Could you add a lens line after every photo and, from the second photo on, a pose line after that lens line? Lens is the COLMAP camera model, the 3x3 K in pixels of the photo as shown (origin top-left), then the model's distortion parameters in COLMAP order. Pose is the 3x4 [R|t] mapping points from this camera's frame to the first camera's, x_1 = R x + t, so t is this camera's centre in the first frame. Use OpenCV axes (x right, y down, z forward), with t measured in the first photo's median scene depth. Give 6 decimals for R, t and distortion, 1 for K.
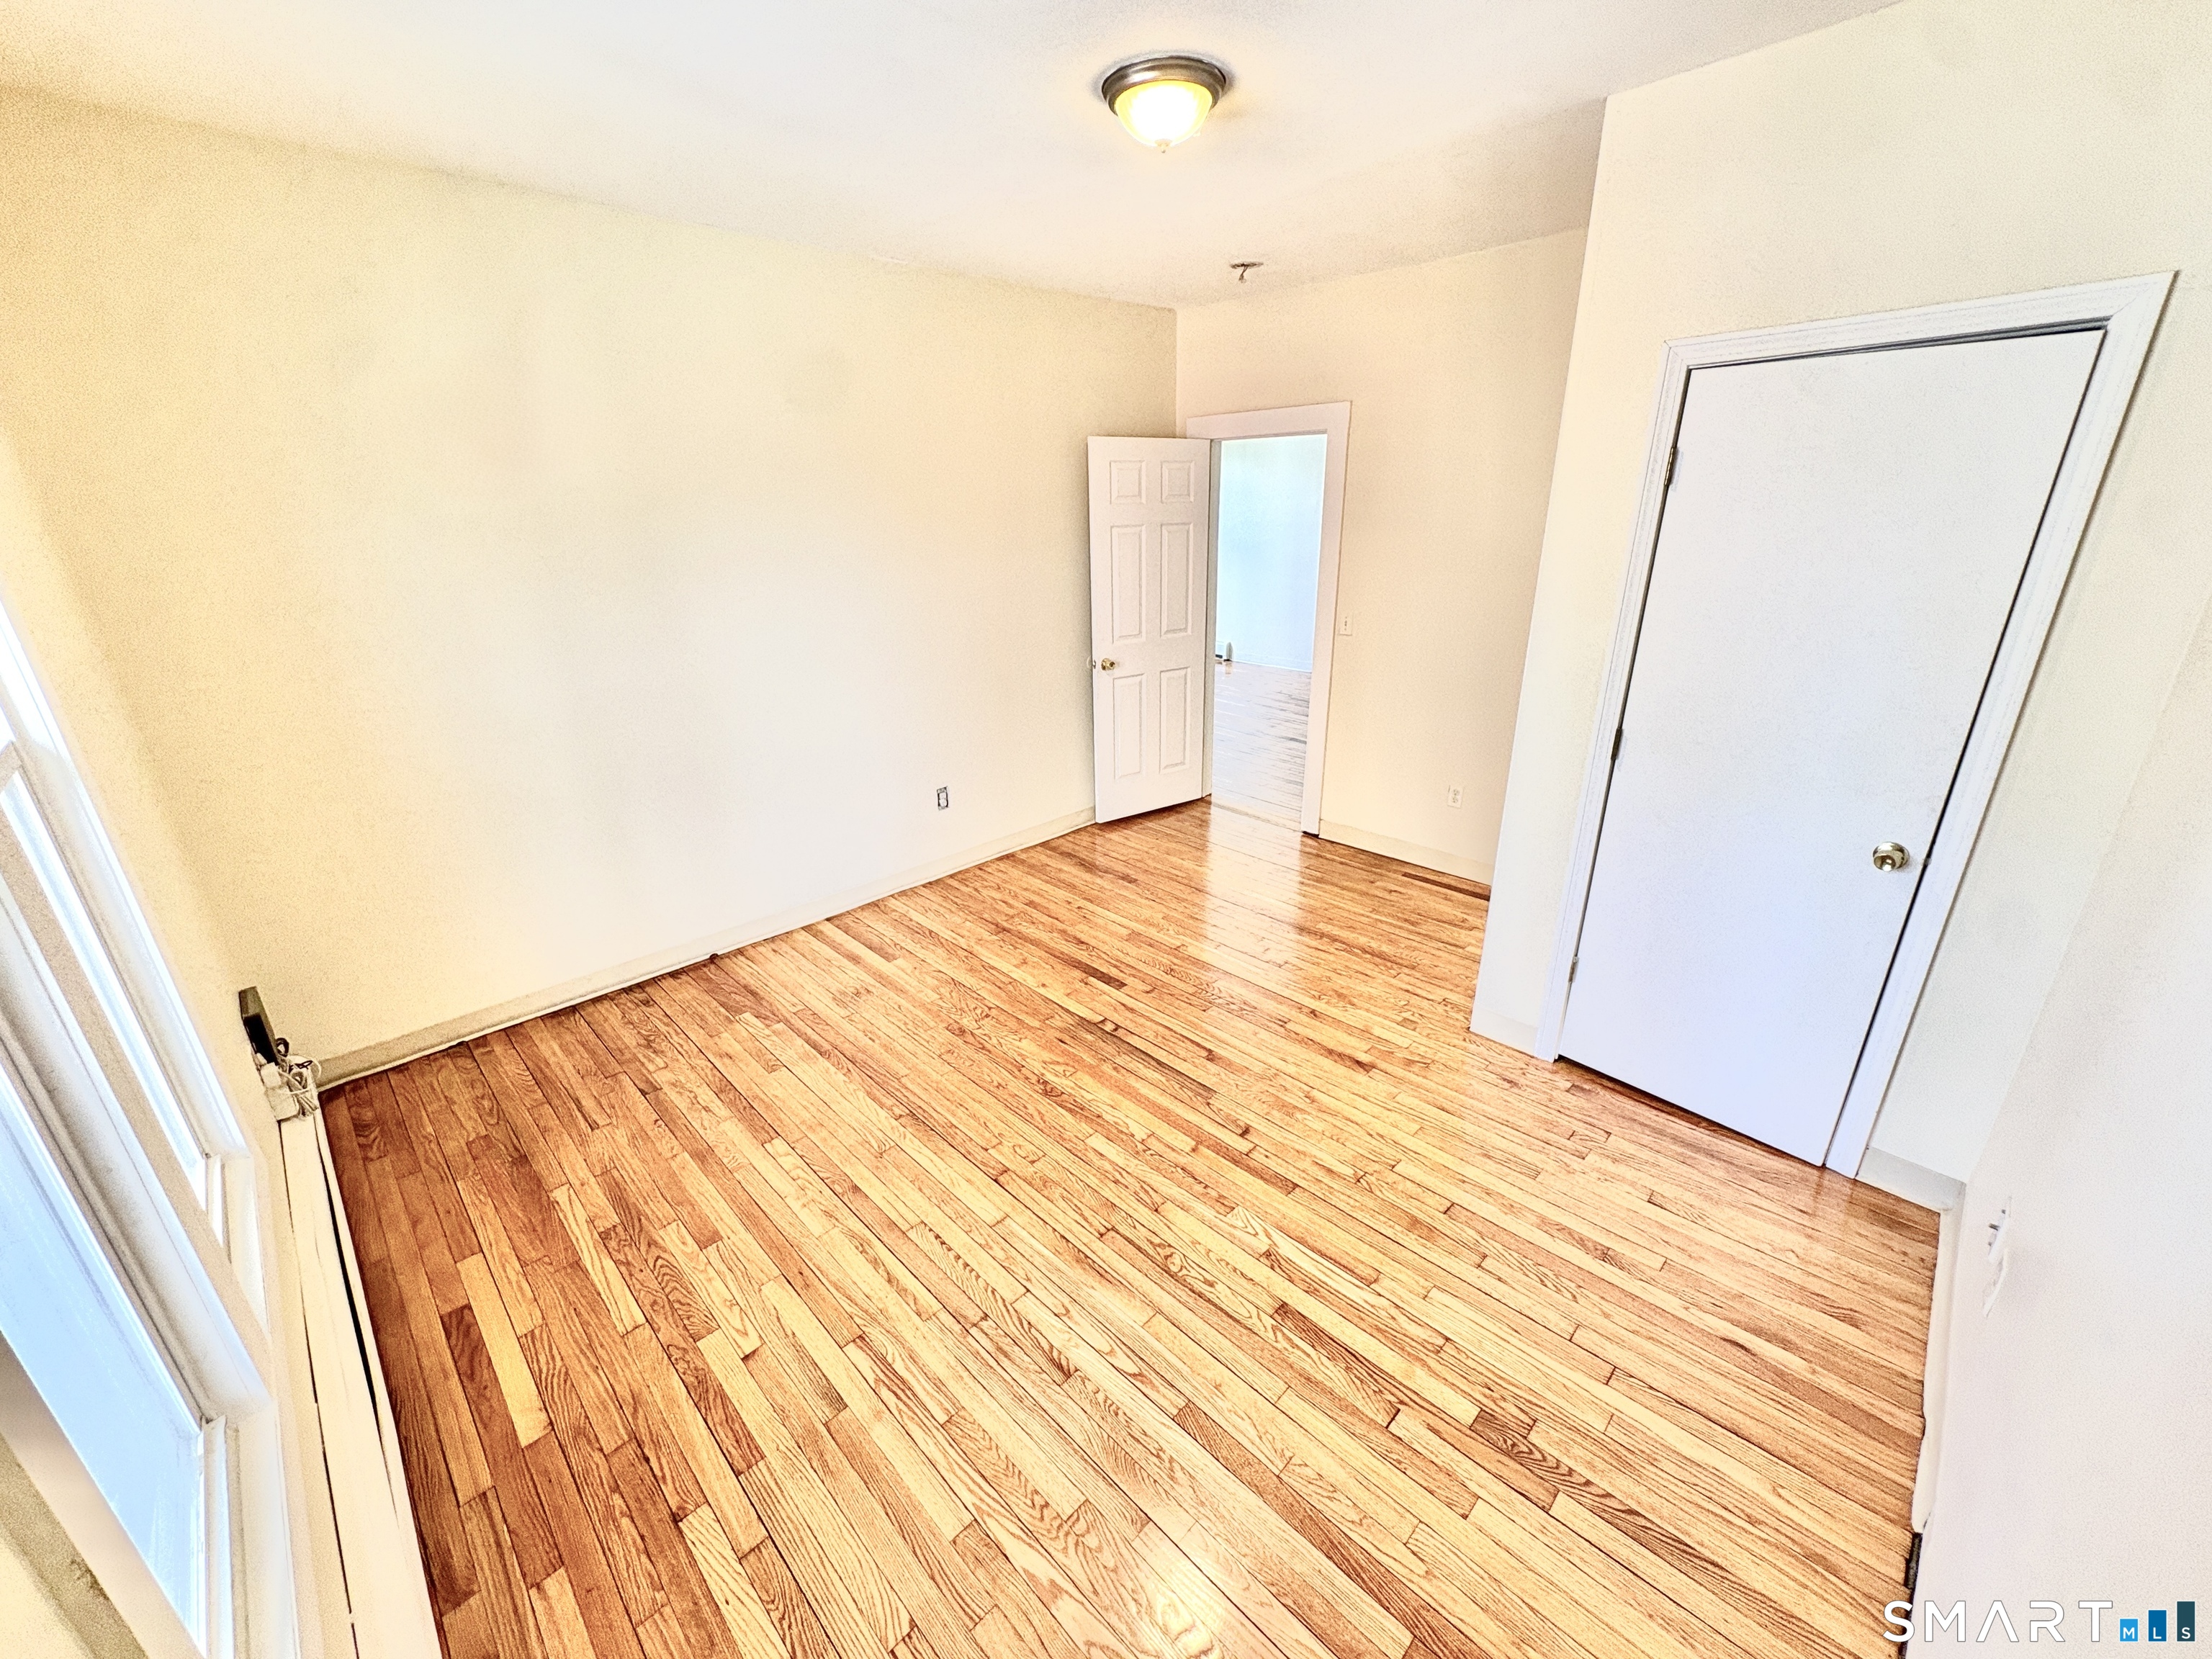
lens RADIAL K [[876.2, 0, 1106.0], [0, 876.2, 829.5], [0, 0, 1]] dist [-0.000080, 0.000027]
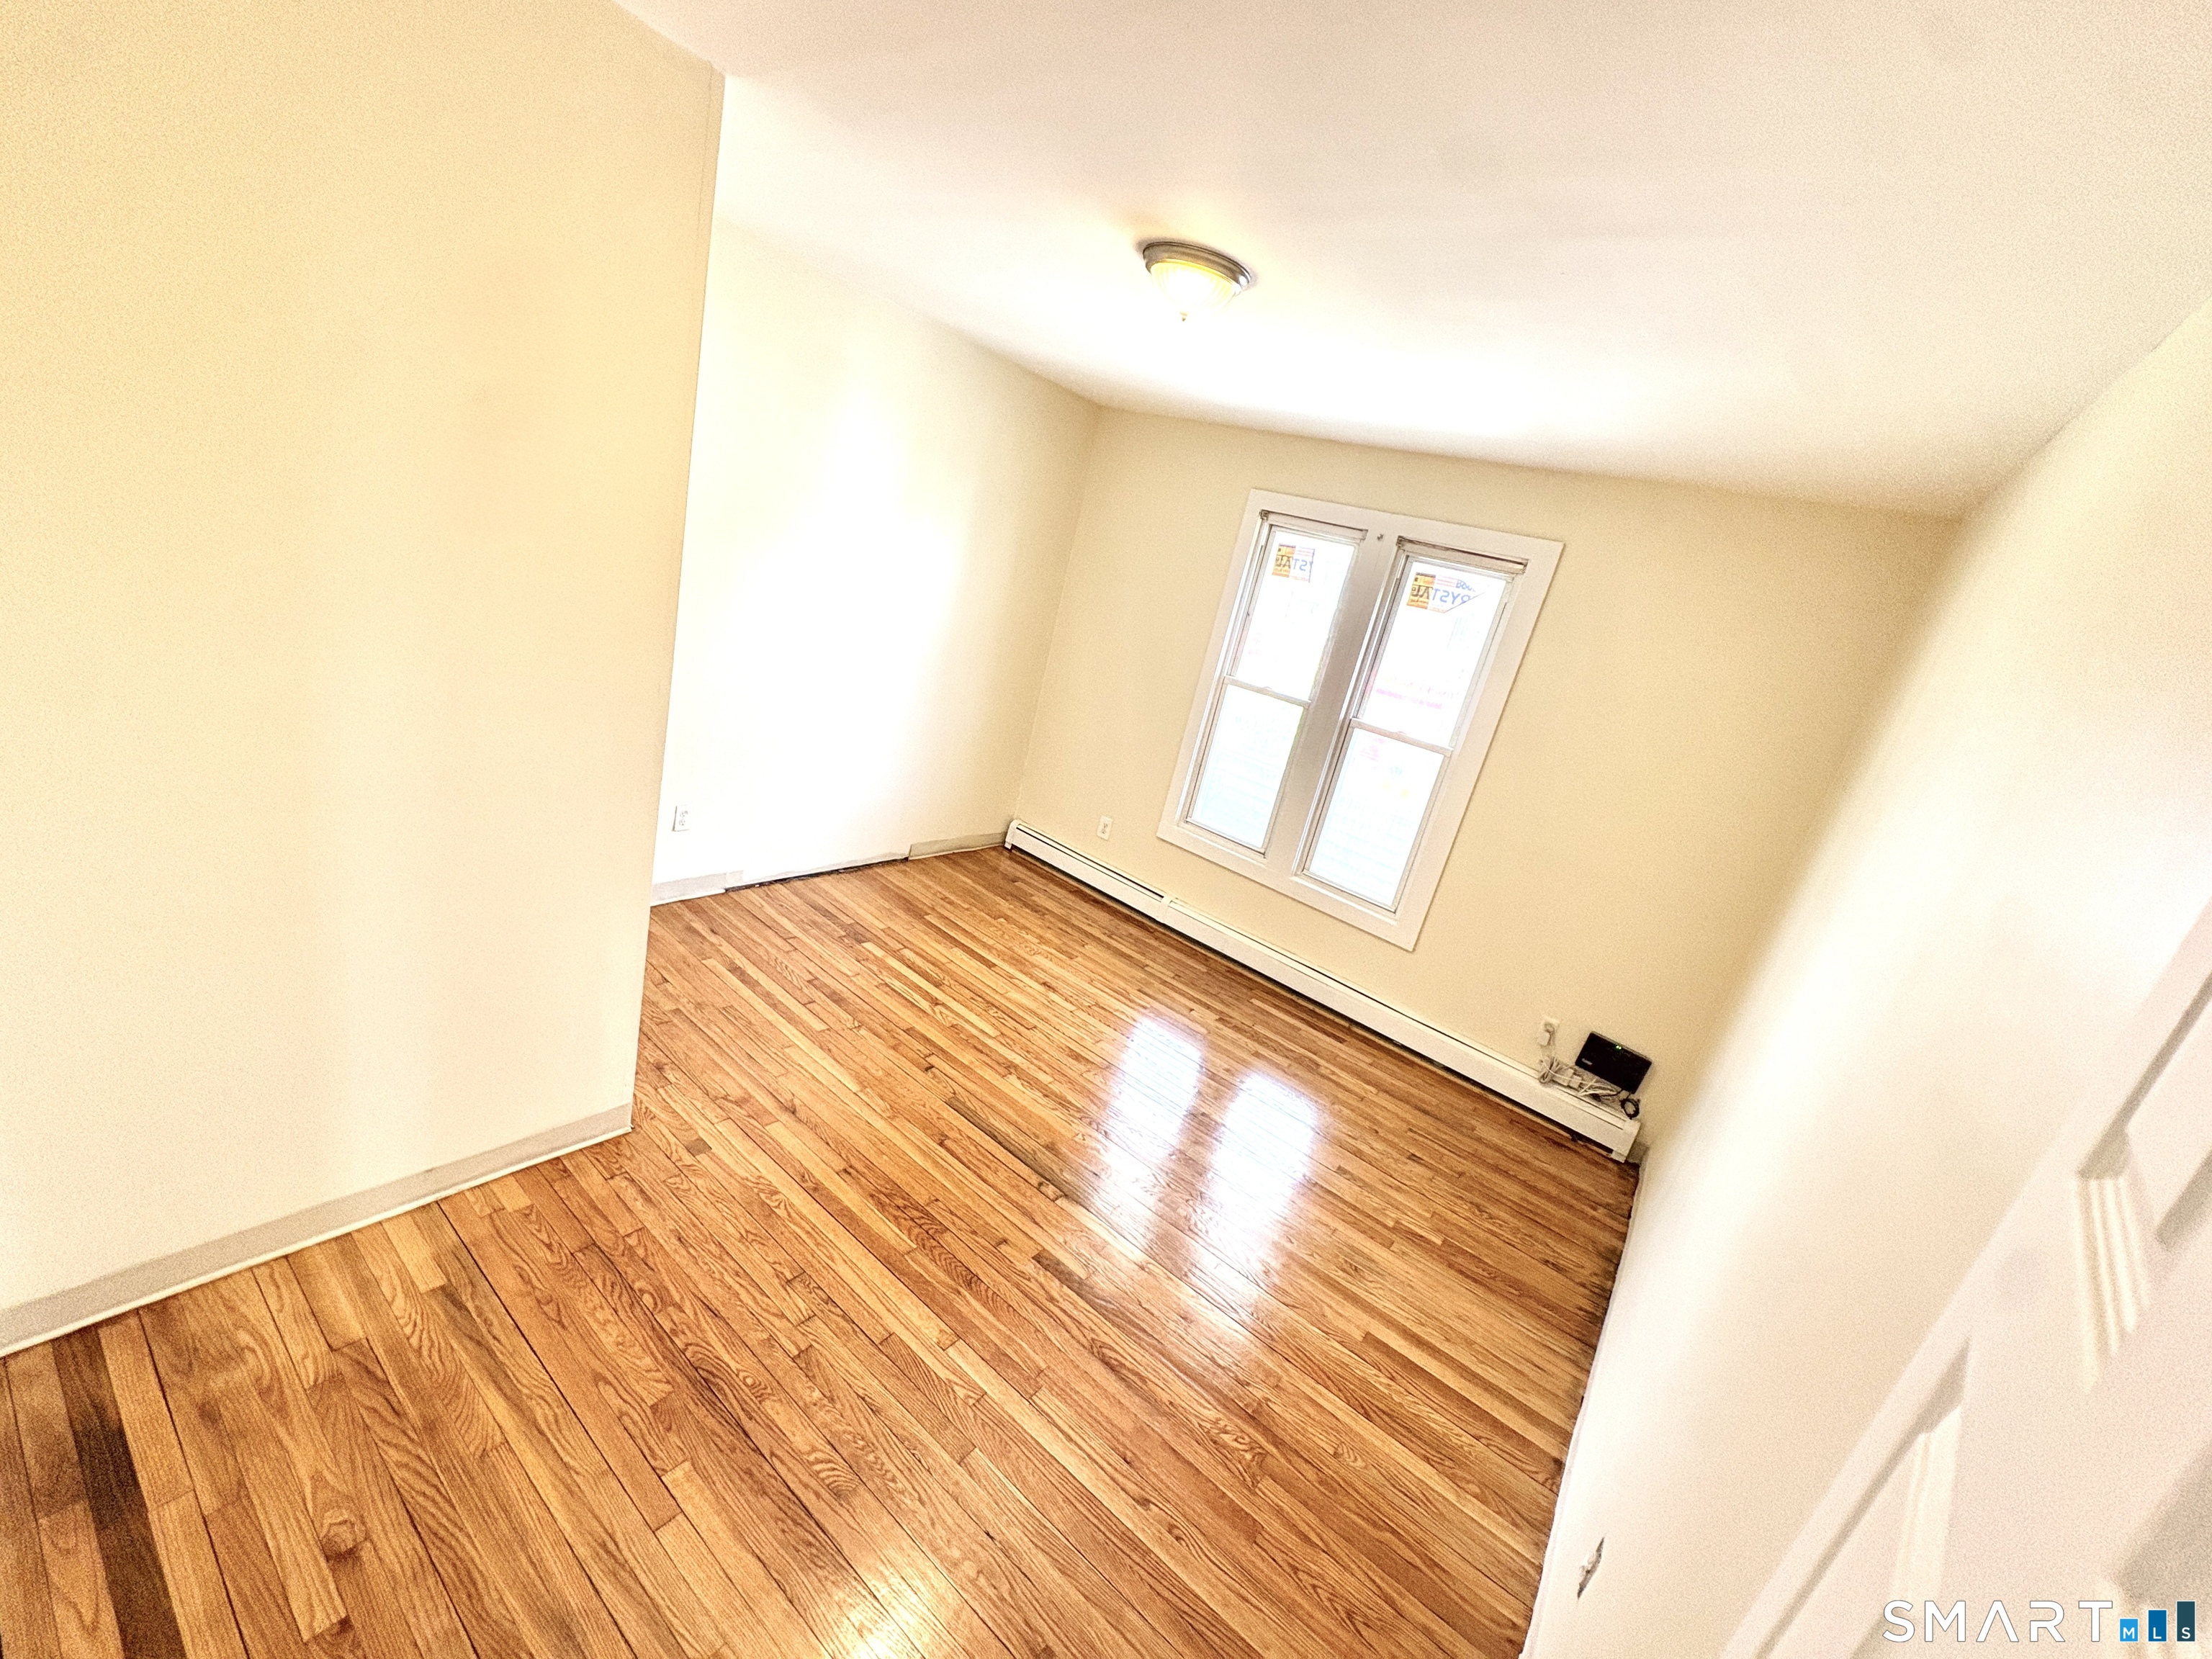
lens RADIAL K [[876.2, 0, 1106.0], [0, 876.2, 829.5], [0, 0, 1]] dist [-0.000080, 0.000027]
pose [[-0.966191, -0.157739, -0.203944, 0.245119], [-0.250901, 0.757347, 0.602888, -0.791964], [0.059357, 0.633675, -0.771319, 1.929202]]
